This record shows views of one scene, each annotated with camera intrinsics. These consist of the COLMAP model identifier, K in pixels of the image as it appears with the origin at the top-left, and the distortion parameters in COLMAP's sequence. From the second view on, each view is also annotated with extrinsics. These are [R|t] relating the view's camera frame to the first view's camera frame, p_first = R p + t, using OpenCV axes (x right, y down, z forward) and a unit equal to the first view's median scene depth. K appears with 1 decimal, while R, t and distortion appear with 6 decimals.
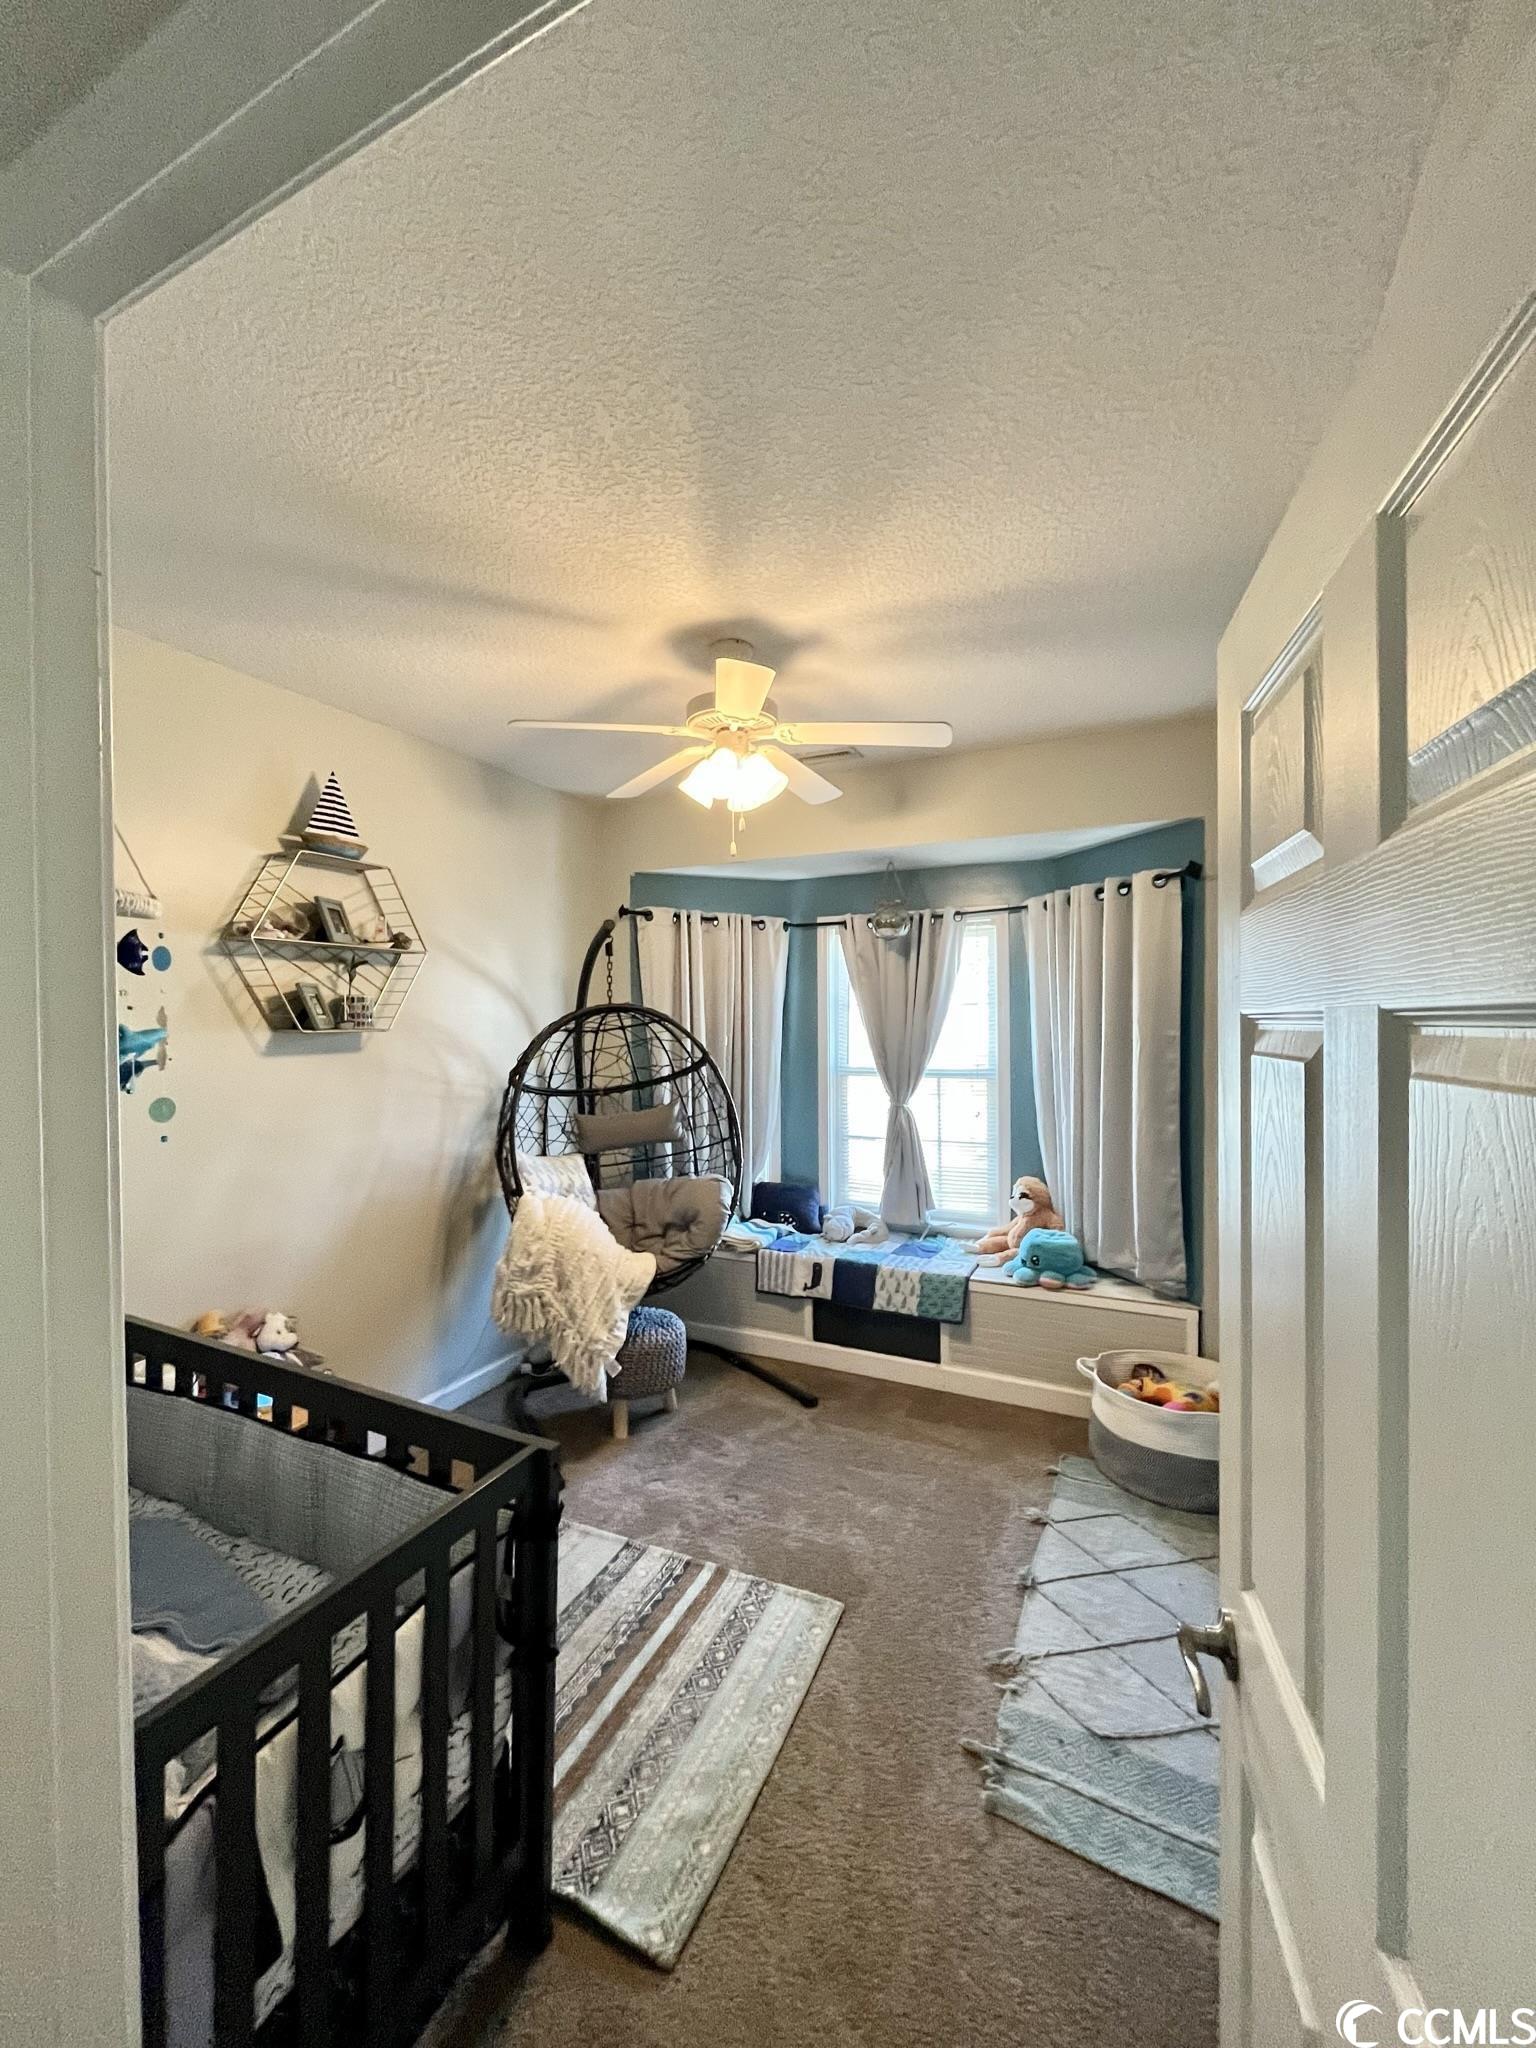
lens RADIAL K [[826.3, 0, 768.1], [0, 826.3, 1027.2], [0, 0, 1]] dist [-0.003195, 0.000237]
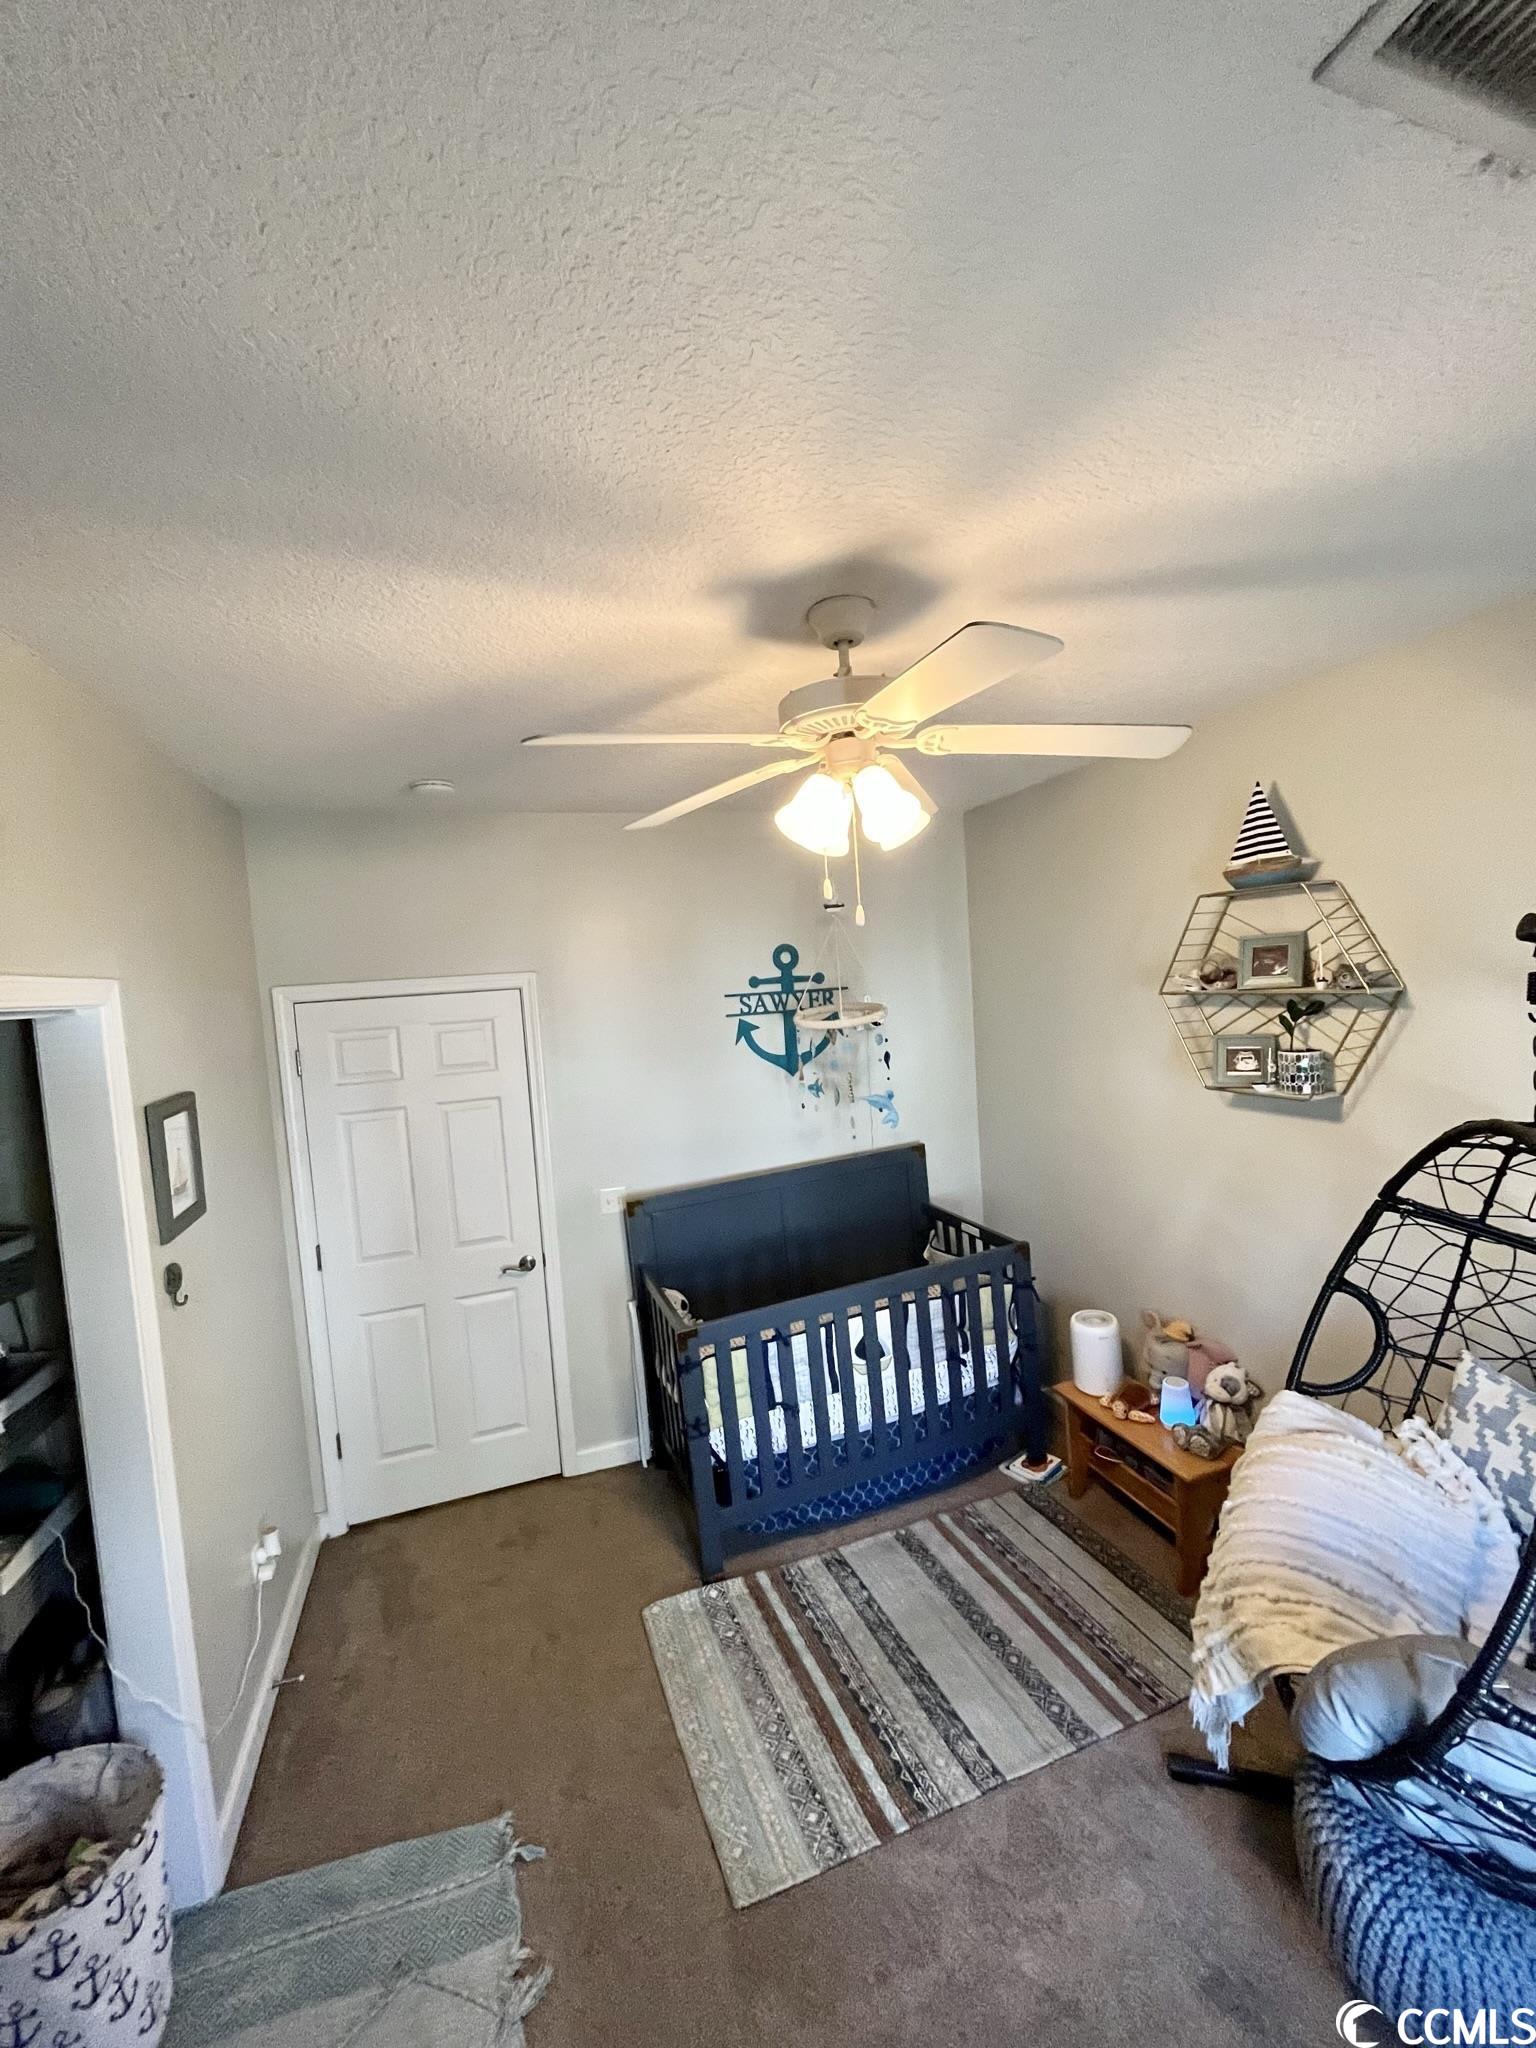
lens RADIAL K [[826.3, 0, 768.1], [0, 826.3, 1027.2], [0, 0, 1]] dist [-0.003195, 0.000237]
pose [[-0.702712, 0.112772, -0.702480, 0.530809], [0.071455, 0.993553, 0.088020, -0.218063], [0.707877, 0.011657, -0.706240, 1.556587]]
